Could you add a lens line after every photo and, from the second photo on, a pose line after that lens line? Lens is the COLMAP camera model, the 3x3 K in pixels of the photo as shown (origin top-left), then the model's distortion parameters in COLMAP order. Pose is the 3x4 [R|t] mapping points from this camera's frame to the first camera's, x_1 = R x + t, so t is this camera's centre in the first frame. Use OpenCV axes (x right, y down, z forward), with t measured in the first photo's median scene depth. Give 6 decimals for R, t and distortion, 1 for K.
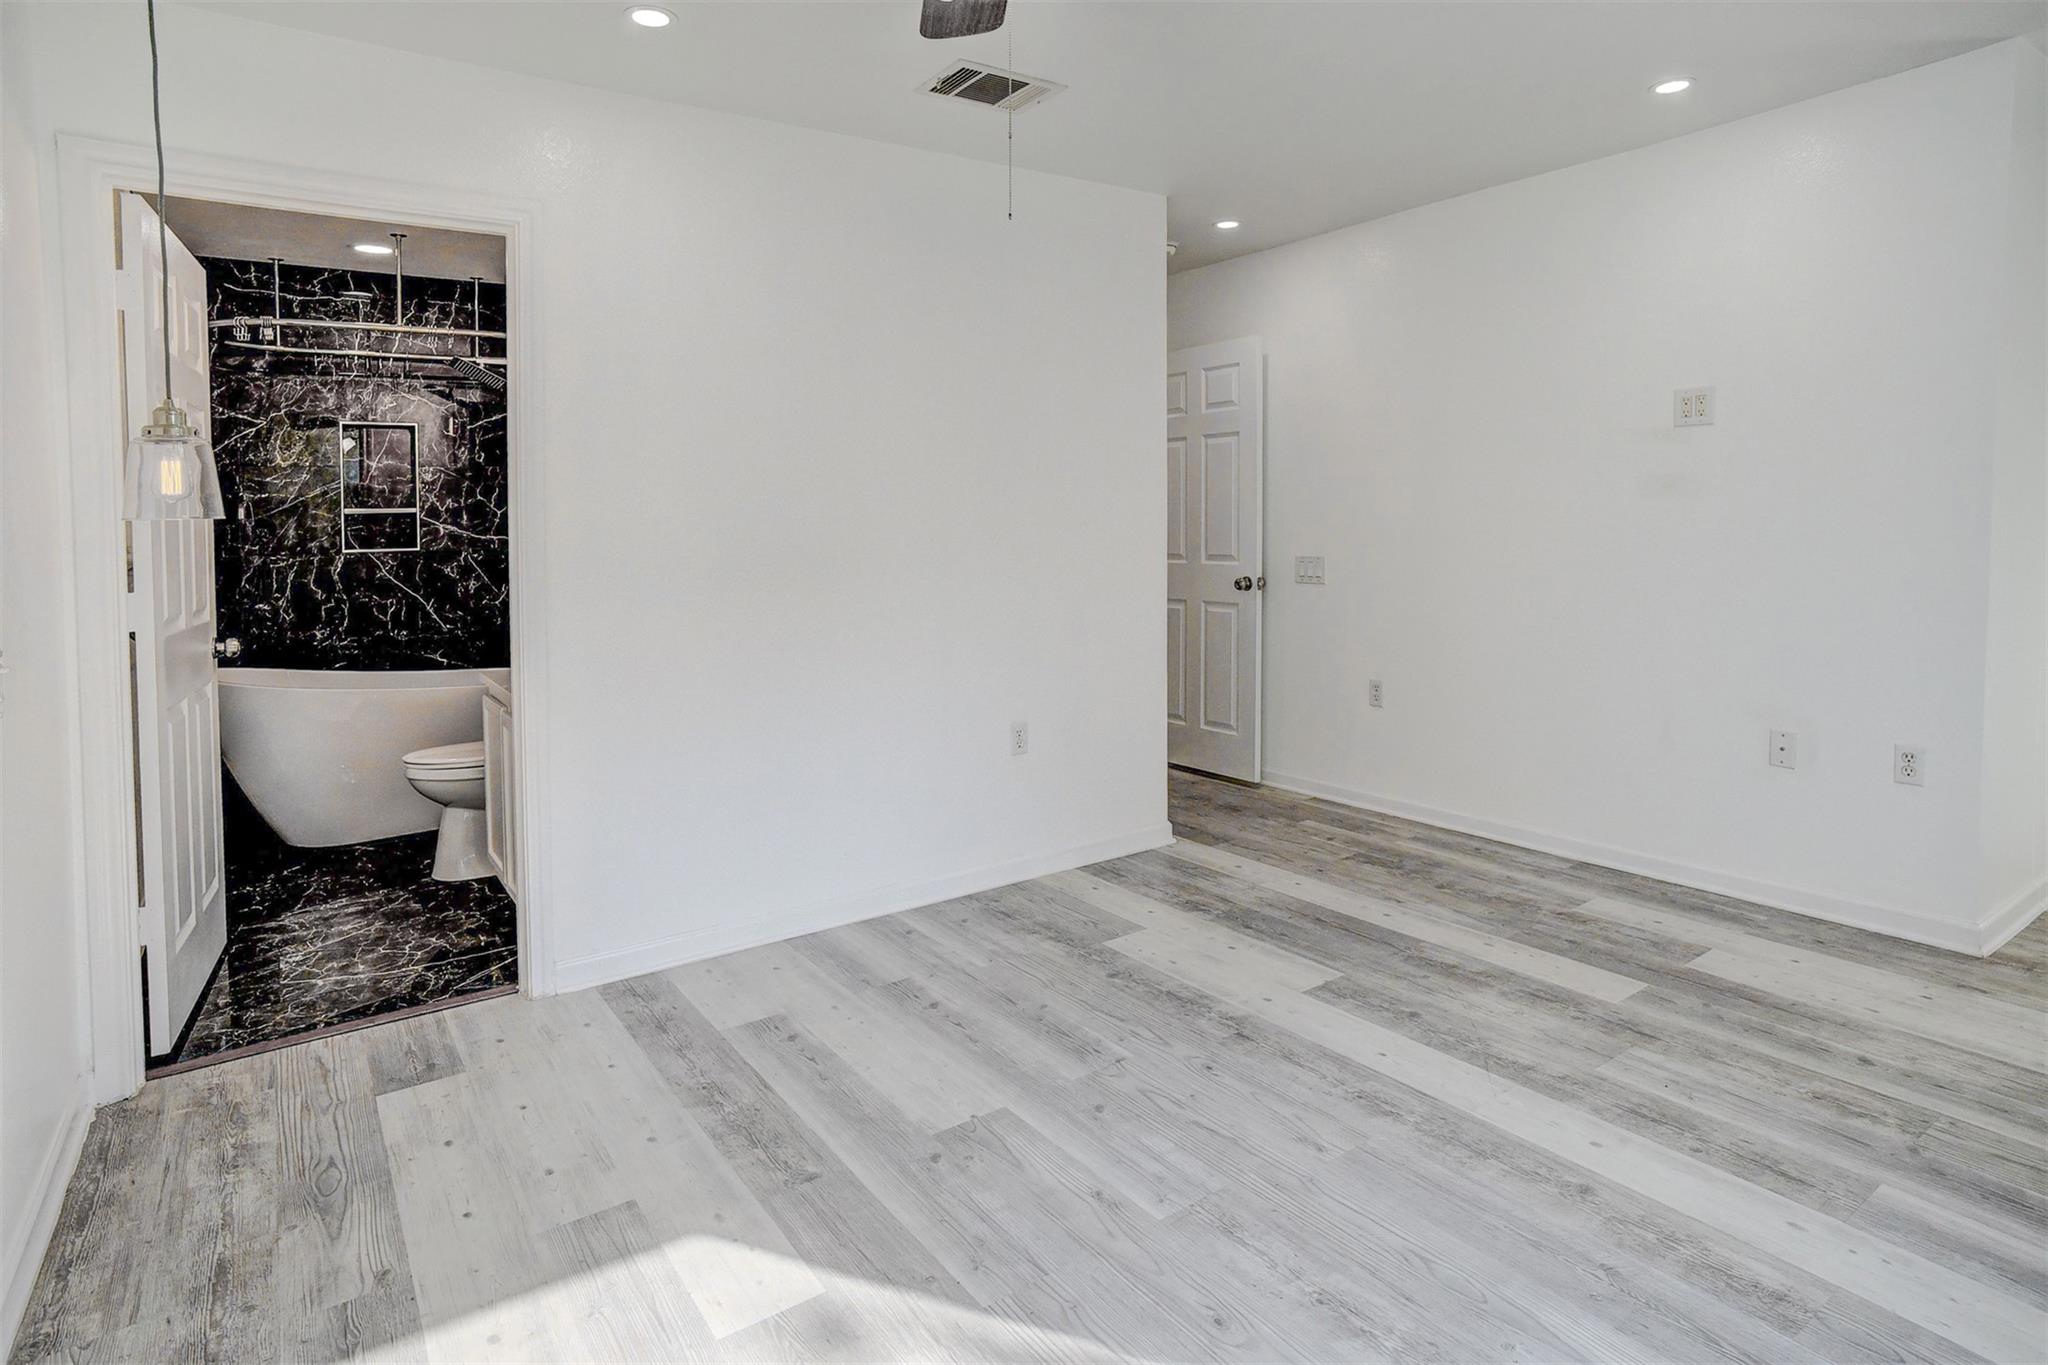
lens RADIAL K [[1076.0, 0, 1028.9], [0, 1076.0, 617.4], [0, 0, 1]] dist [-0.058783, 0.033473]
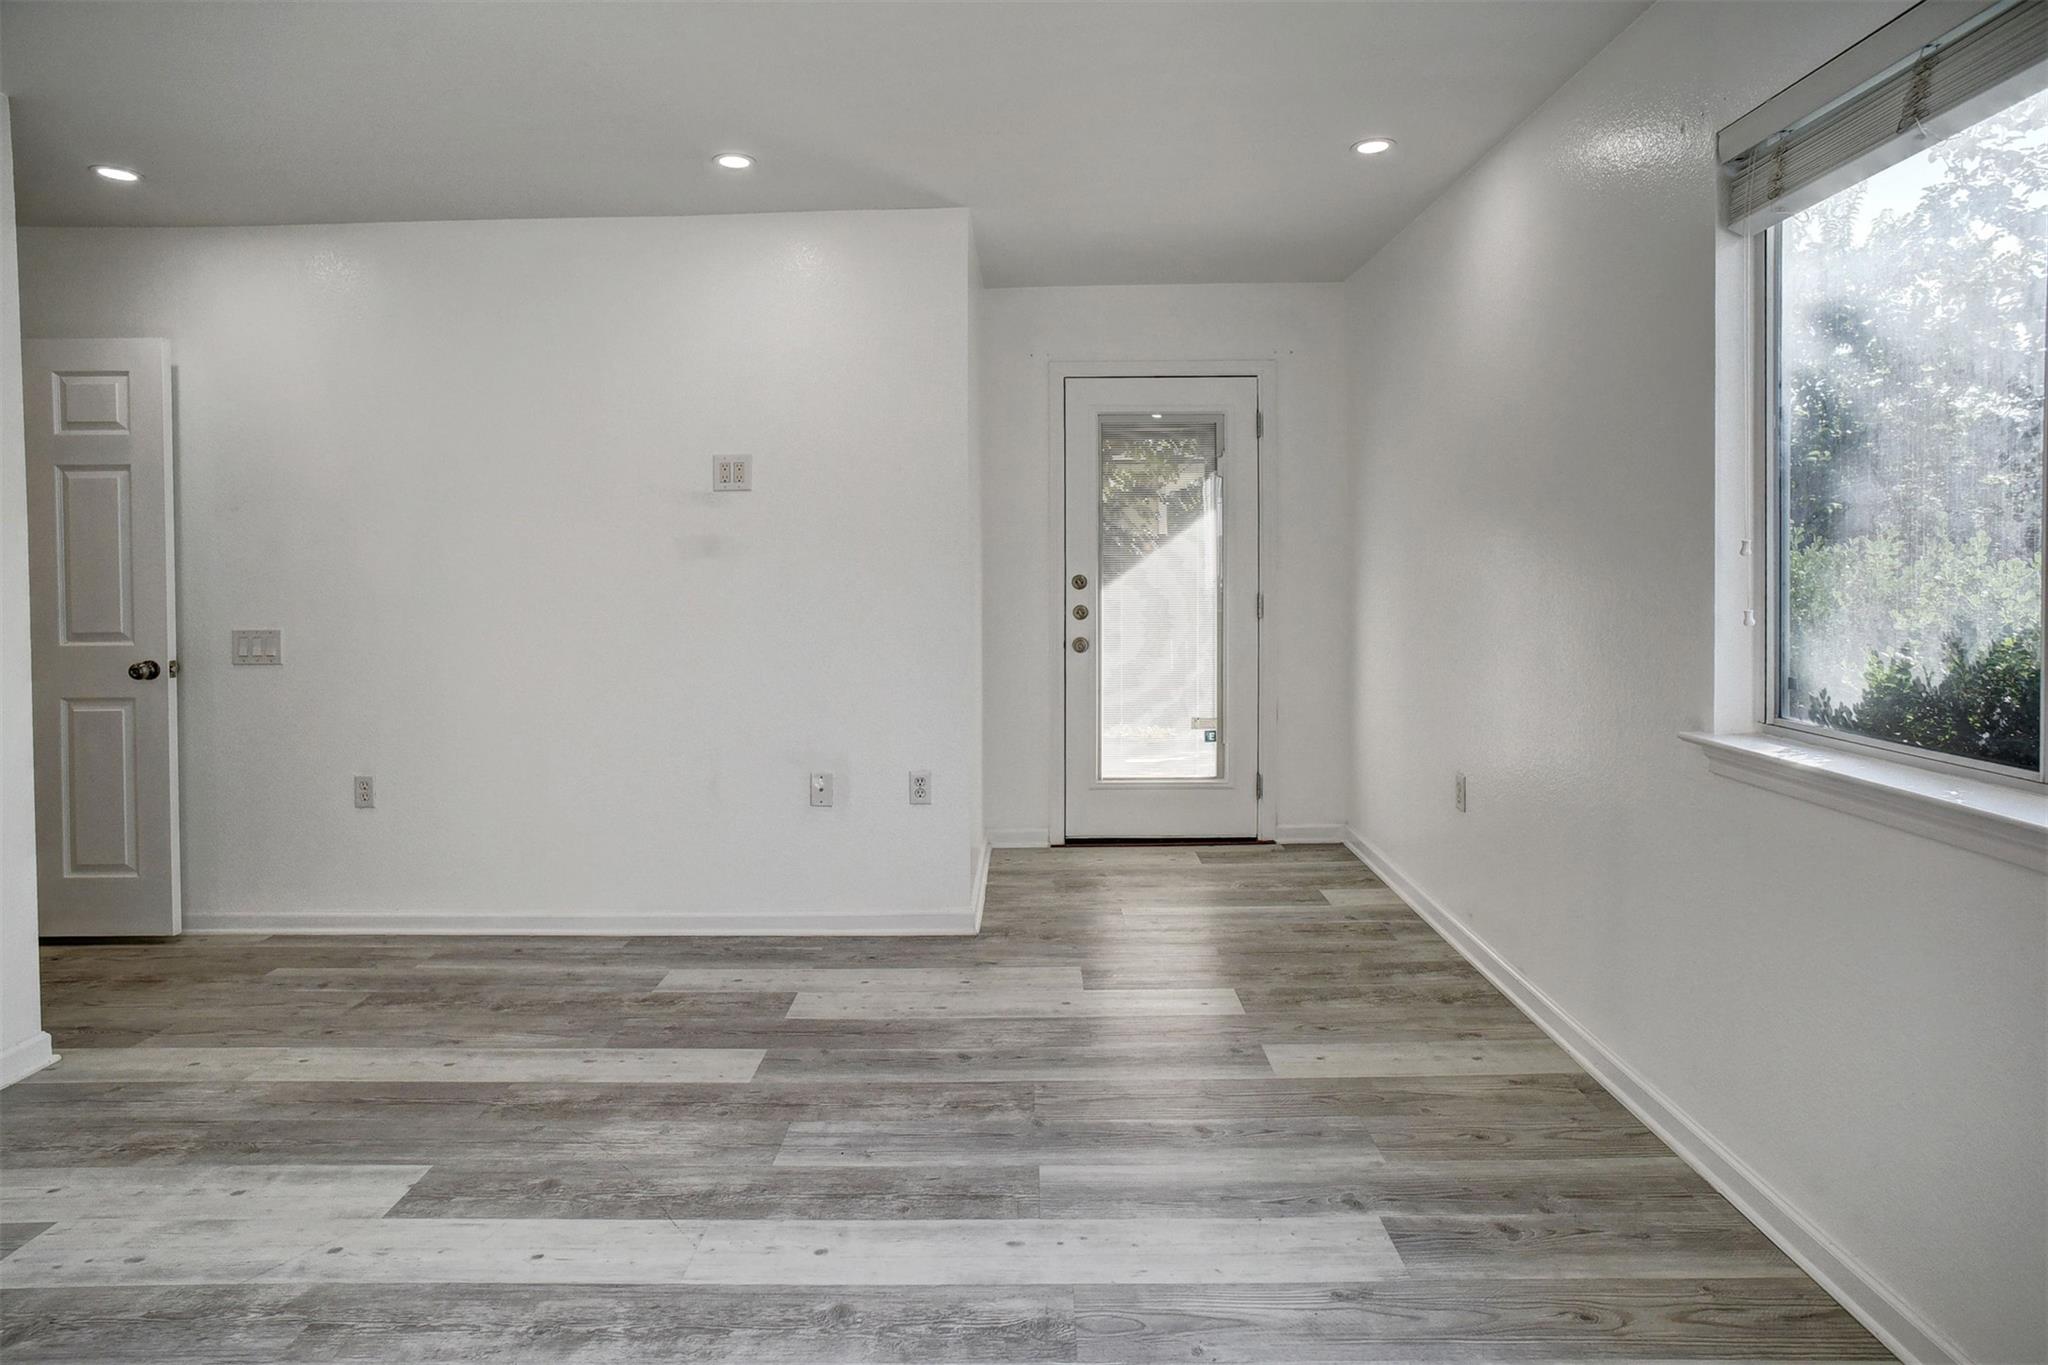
lens RADIAL K [[1076.0, 0, 1028.9], [0, 1076.0, 617.4], [0, 0, 1]] dist [-0.058783, 0.033473]
pose [[0.584542, -0.026102, 0.810943, -0.061481], [0.074225, 0.997012, -0.021412, -0.015035], [-0.807961, 0.072708, 0.584733, 0.174336]]
